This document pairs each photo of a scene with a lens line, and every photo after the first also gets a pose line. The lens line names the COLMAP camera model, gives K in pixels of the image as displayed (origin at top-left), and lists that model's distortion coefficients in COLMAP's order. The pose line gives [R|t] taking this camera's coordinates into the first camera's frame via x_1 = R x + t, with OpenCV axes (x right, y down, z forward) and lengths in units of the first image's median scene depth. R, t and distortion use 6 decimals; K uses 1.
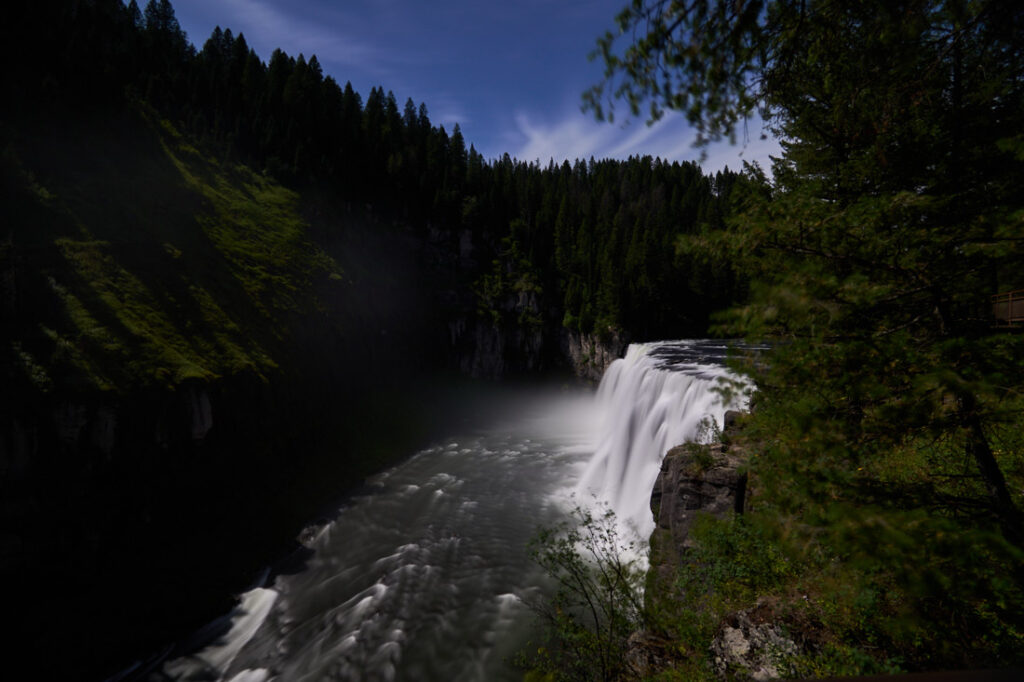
lens RADIAL K [[452.6, 0, 512.0], [0, 452.6, 341.0], [0, 0, 1]] dist [-0.000013, -0.000087]
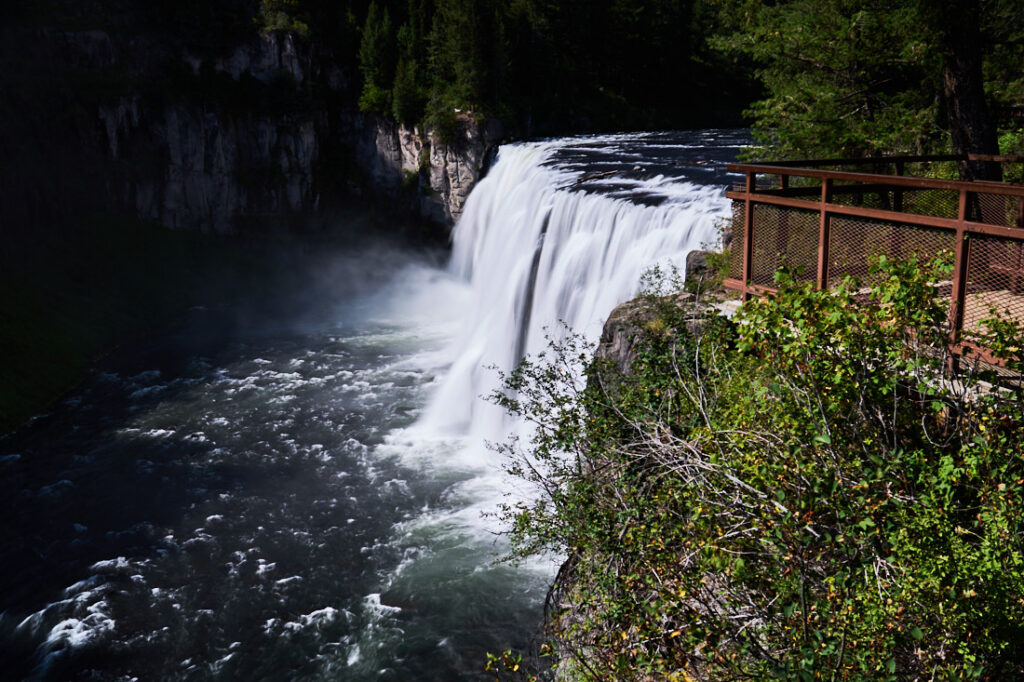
lens RADIAL K [[973.9, 0, 512.0], [0, 973.9, 341.0], [0, 0, 1]] dist [0.056959, -0.218599]
pose [[0.959931, -0.080625, 0.268387, -0.116266], [0.025667, 0.978989, 0.202290, 0.002514], [-0.279058, -0.187296, 0.941832, -0.187925]]
